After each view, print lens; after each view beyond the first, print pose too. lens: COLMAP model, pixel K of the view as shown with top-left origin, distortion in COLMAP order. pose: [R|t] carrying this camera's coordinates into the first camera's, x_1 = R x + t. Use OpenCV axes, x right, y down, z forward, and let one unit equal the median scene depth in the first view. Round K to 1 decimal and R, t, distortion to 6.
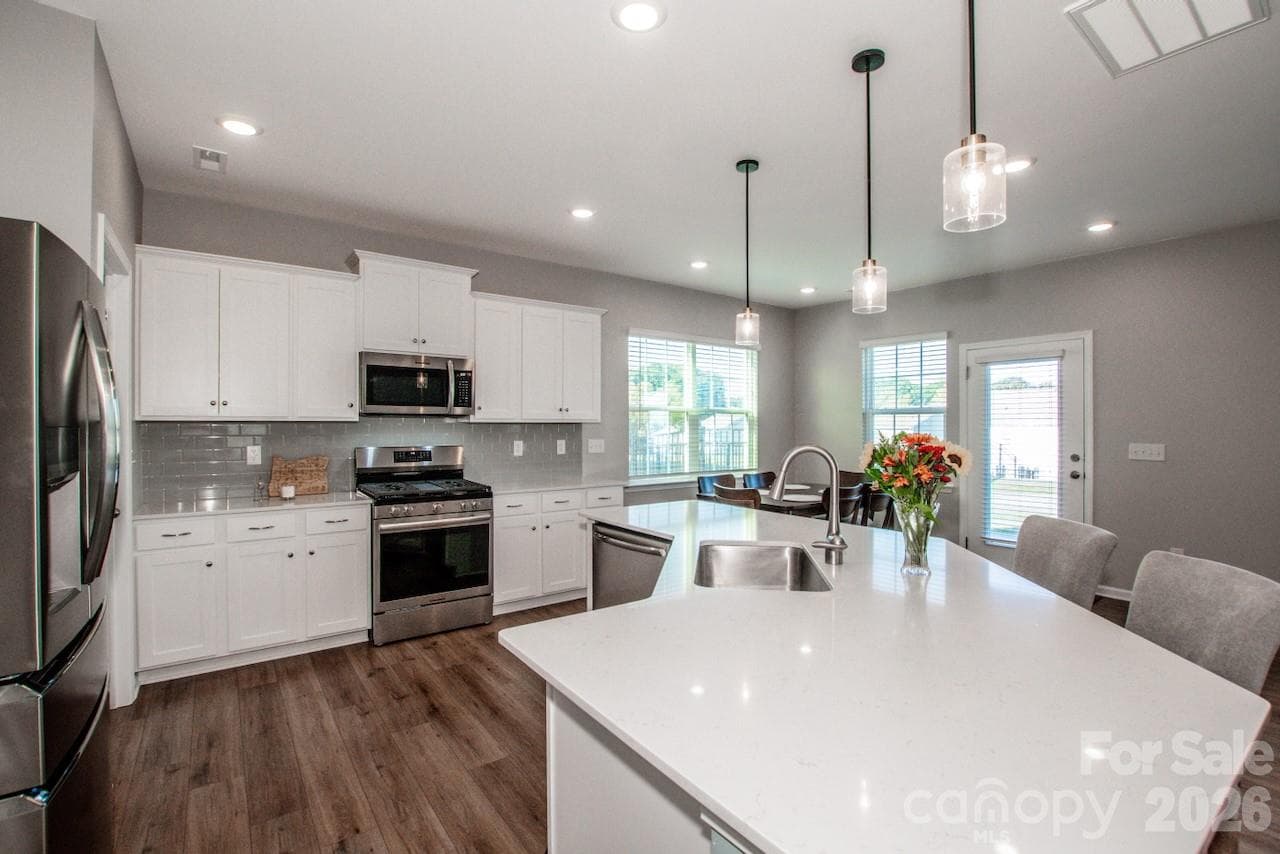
lens RADIAL K [[578.9, 0, 643.5], [0, 578.9, 427.7], [0, 0, 1]] dist [-0.022912, 0.000797]
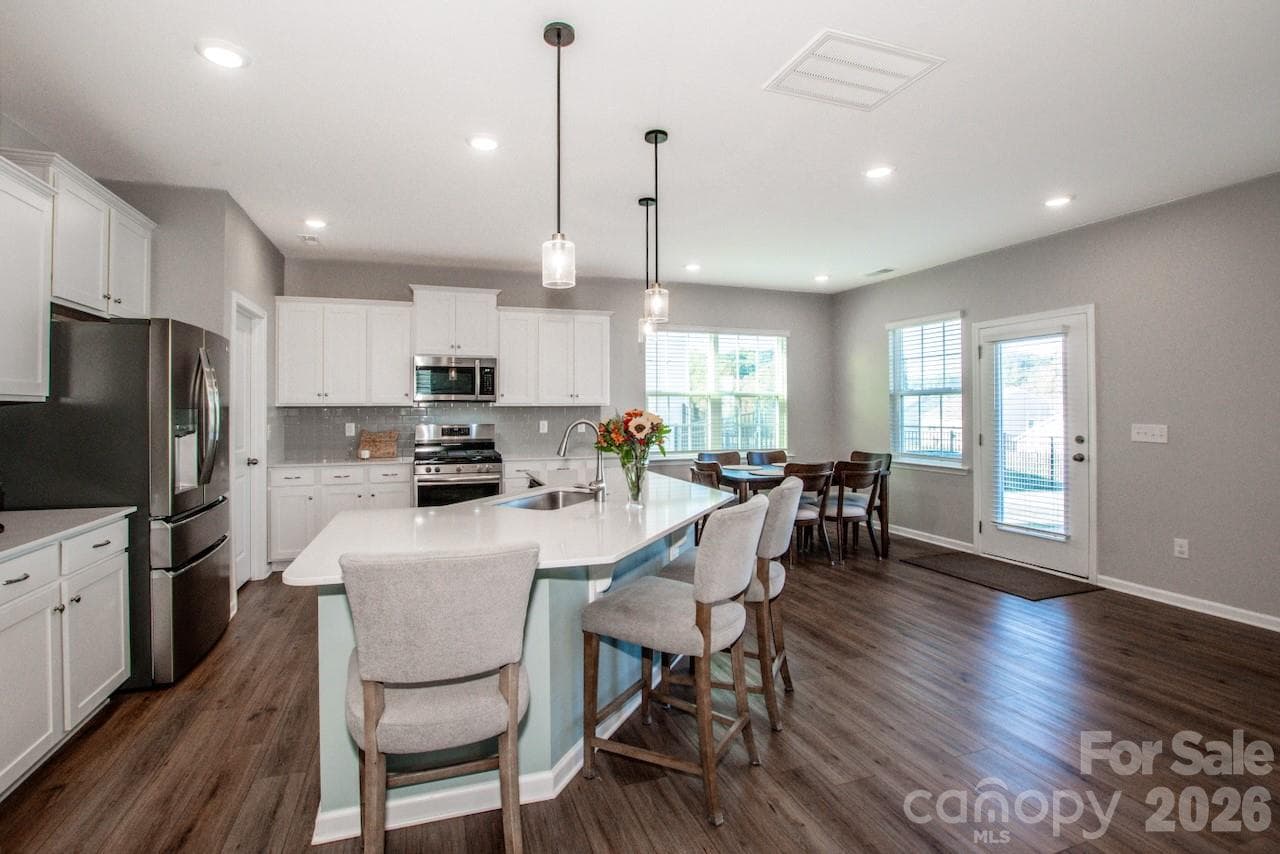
lens RADIAL K [[594.8, 0, 615.3], [0, 594.8, 407.0], [0, 0, 1]] dist [-0.019119, -0.000768]
pose [[0.946492, -0.006926, -0.322654, 0.360988], [0.003756, 0.999938, -0.010444, 0.006675], [0.322706, 0.008674, 0.946459, -0.174405]]
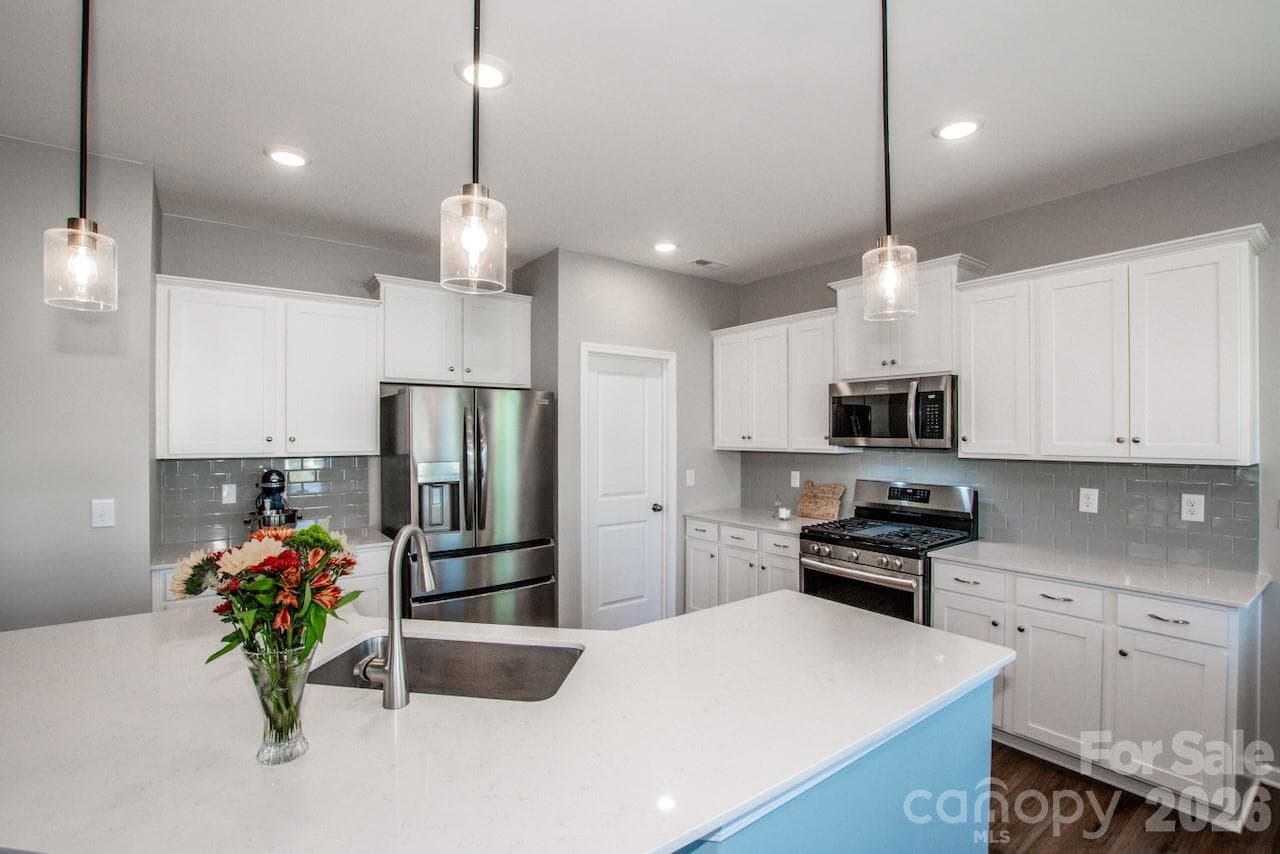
lens RADIAL K [[594.8, 0, 641.3], [0, 594.8, 427.7], [0, 0, 1]] dist [-0.019119, -0.000768]
pose [[-0.014071, -0.005695, -0.999885, 0.439897], [-0.001734, 0.999982, -0.005671, -0.040030], [0.999899, 0.001654, -0.014081, 0.552679]]
